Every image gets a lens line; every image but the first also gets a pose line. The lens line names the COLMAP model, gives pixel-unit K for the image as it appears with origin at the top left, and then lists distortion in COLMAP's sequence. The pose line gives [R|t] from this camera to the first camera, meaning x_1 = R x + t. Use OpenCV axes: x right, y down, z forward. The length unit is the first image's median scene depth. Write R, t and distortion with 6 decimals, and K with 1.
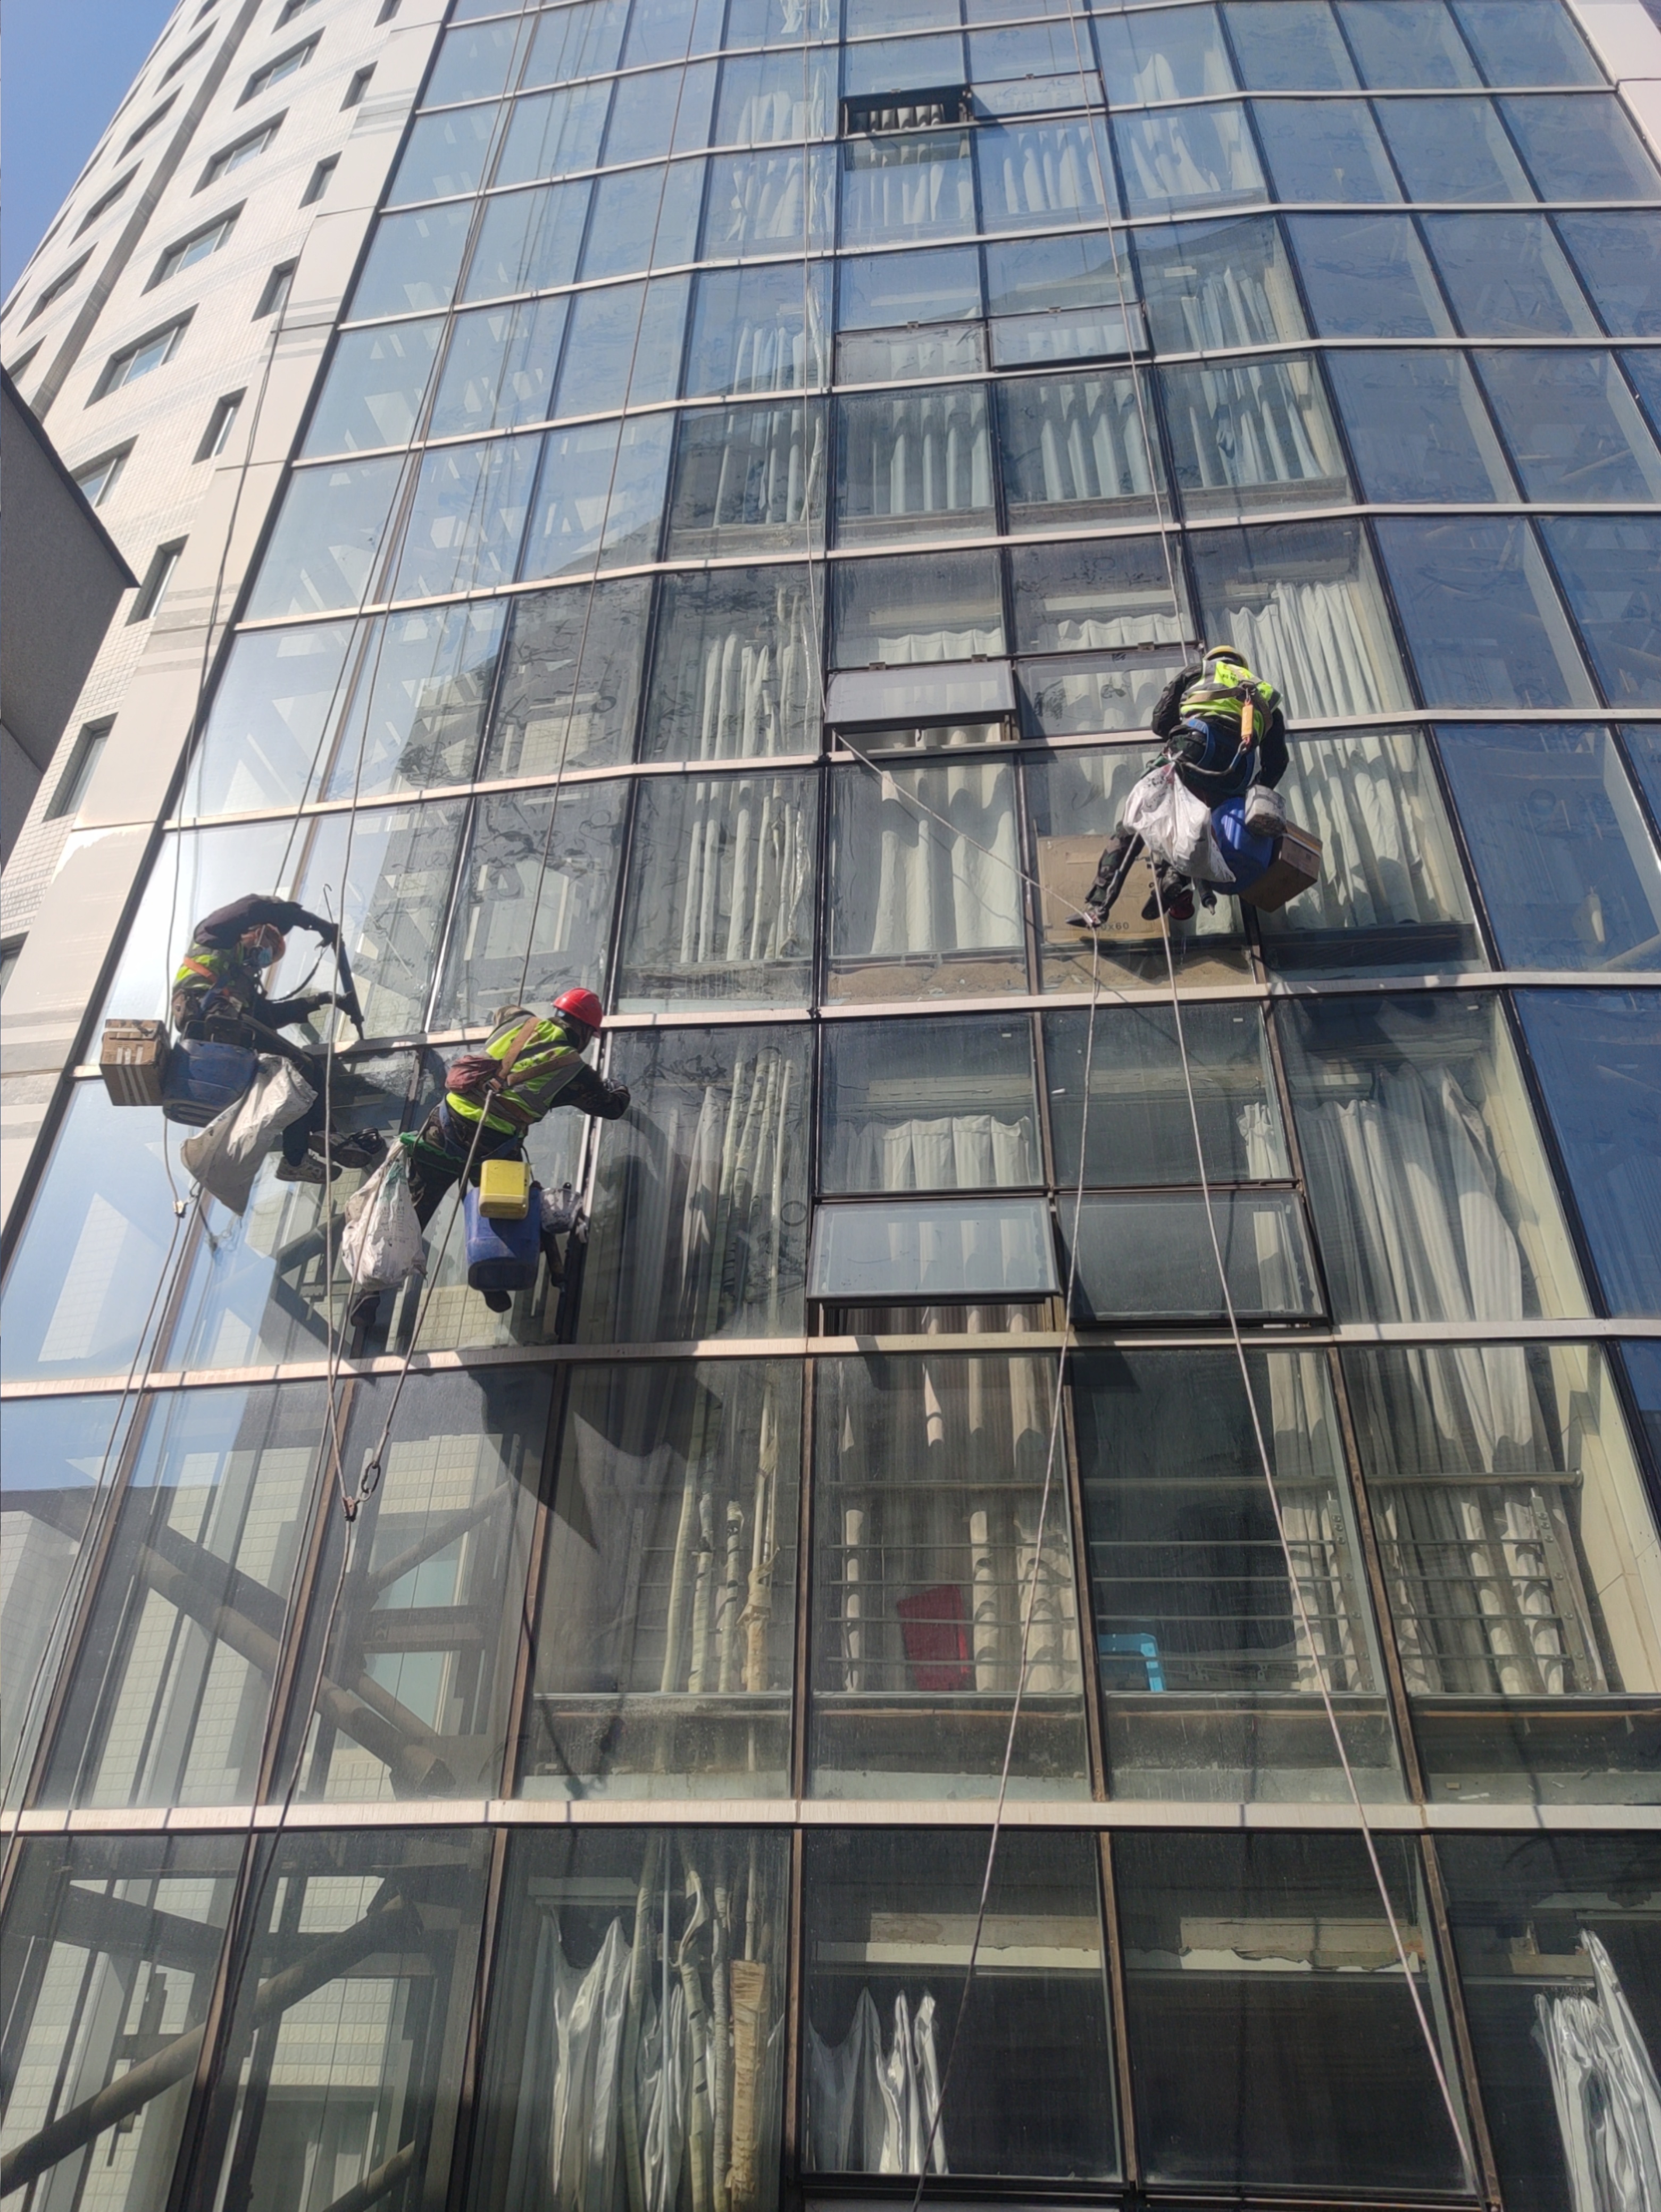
lens RADIAL K [[1545.1, 0, 788.2], [0, 1545.1, 1129.6], [0, 0, 1]] dist [0.068018, -0.068656]
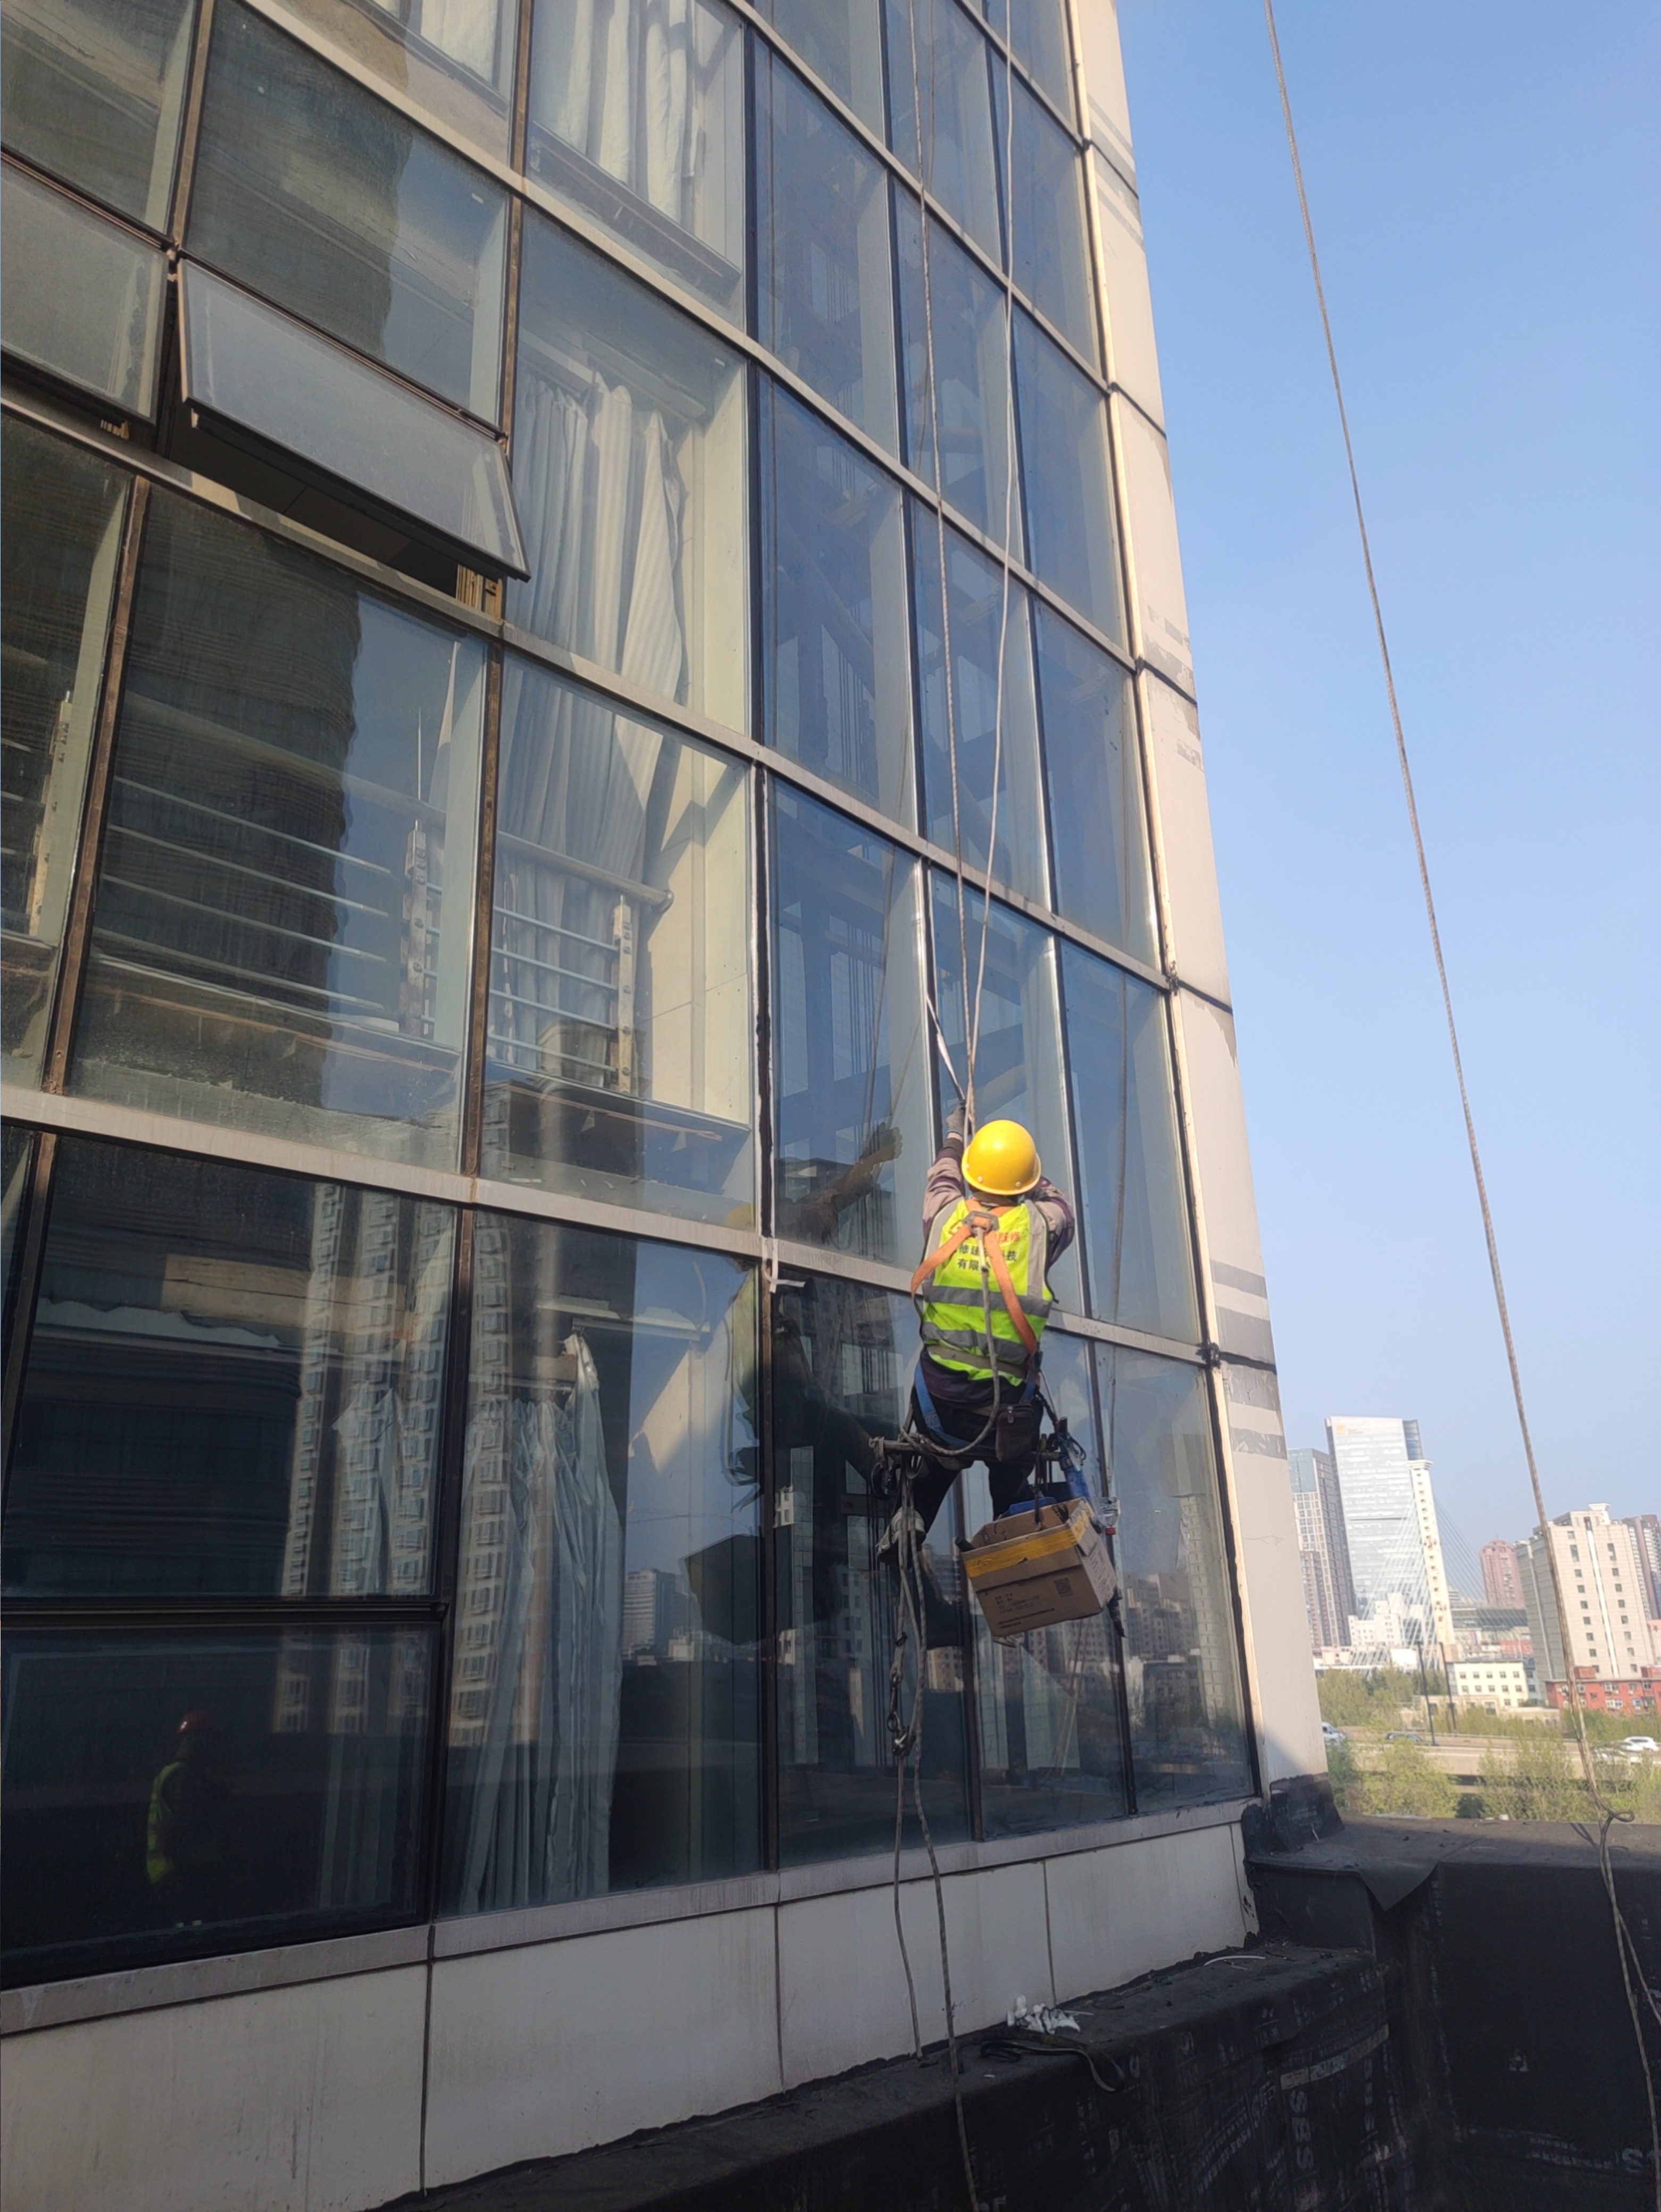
lens RADIAL K [[1565.7, 0, 819.6], [0, 1565.7, 1111.9], [0, 0, 1]] dist [0.060306, -0.056794]
pose [[0.654363, 0.209394, 0.726611, -0.051405], [-0.392913, 0.915149, 0.090118, 0.189633], [-0.646087, -0.344465, 0.681113, 0.257911]]
